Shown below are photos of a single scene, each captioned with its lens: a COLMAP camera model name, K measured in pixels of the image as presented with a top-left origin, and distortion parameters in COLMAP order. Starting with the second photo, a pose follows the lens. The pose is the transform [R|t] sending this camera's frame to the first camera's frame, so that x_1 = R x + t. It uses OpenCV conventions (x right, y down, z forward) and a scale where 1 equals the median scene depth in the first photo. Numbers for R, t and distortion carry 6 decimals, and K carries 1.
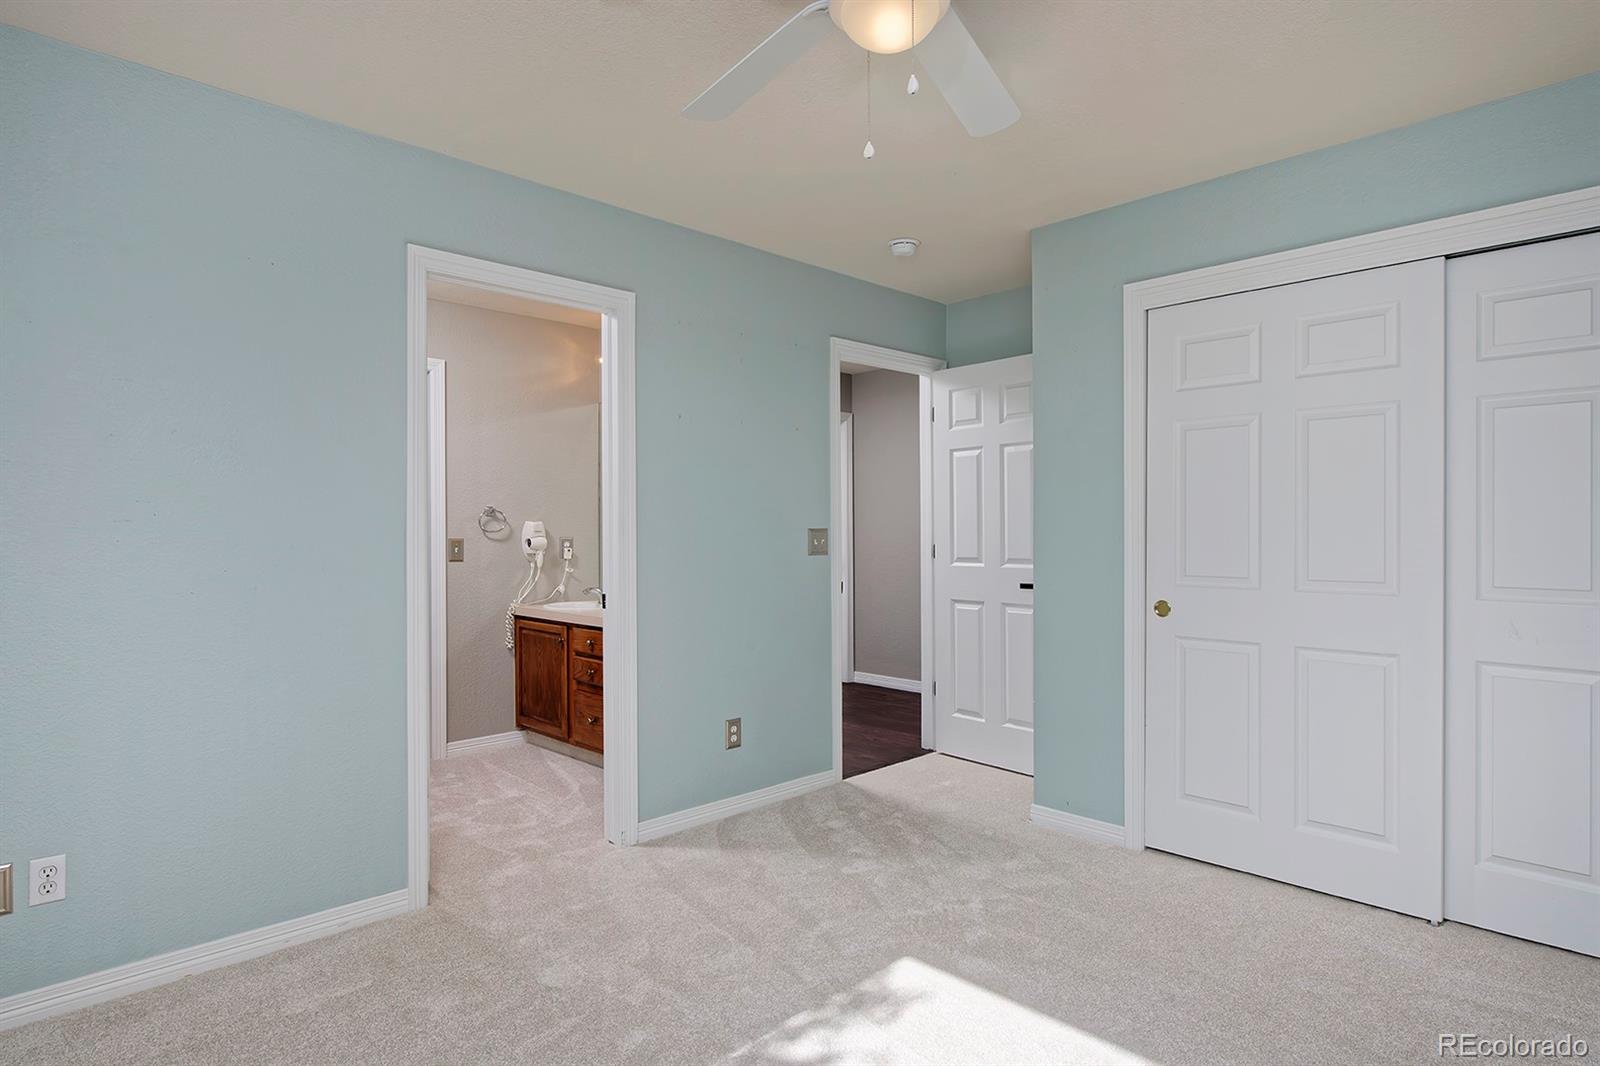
lens RADIAL K [[902.4, 0, 800.0], [0, 902.4, 533.0], [0, 0, 1]] dist [-0.001938, -0.002717]
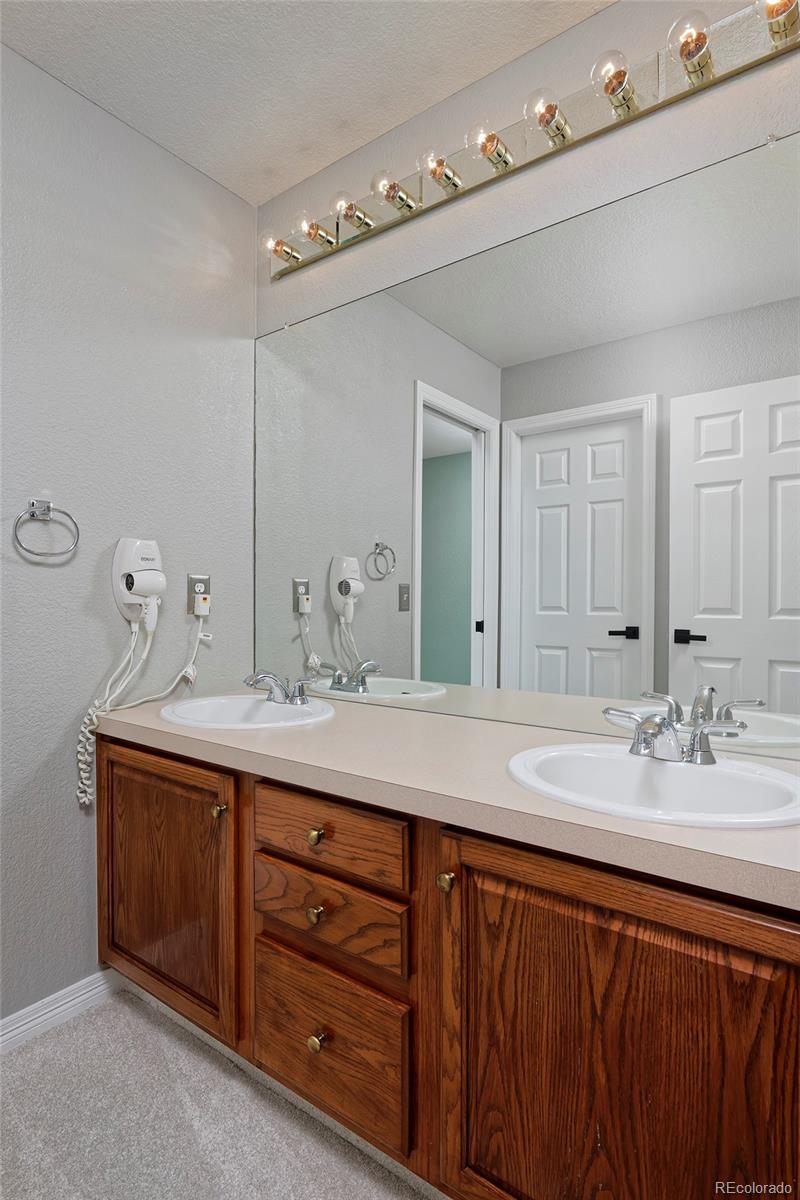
lens RADIAL K [[633.7, 0, 400.0], [0, 633.7, 600.0], [0, 0, 1]] dist [-0.003110, -0.000814]
pose [[0.986801, 0.005609, 0.161843, -0.213524], [-0.006547, 0.999965, 0.005266, 0.017798], [-0.161808, -0.006257, 0.986802, 0.646709]]
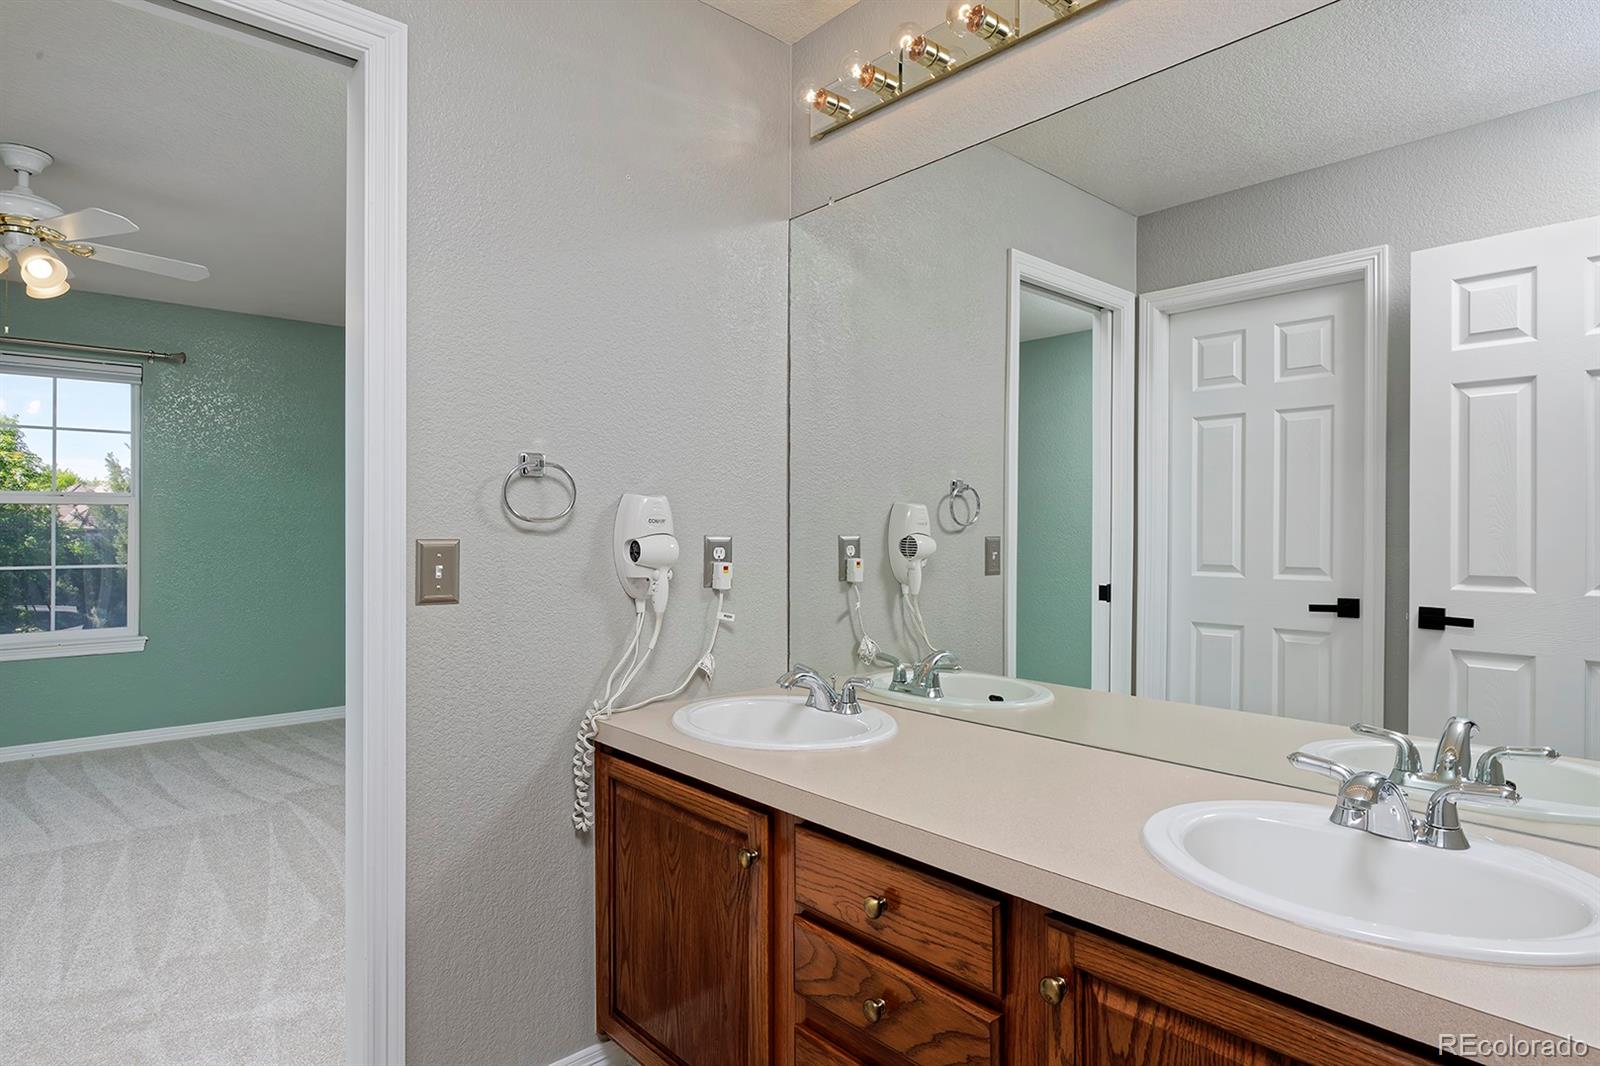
lens RADIAL K [[902.4, 0, 800.0], [0, 902.4, 533.0], [0, 0, 1]] dist [-0.001938, -0.002717]
pose [[0.999199, 0.005222, -0.039679, -0.217480], [-0.004959, 0.999965, 0.006726, 0.000510], [0.039713, -0.006524, 0.999190, 0.629716]]
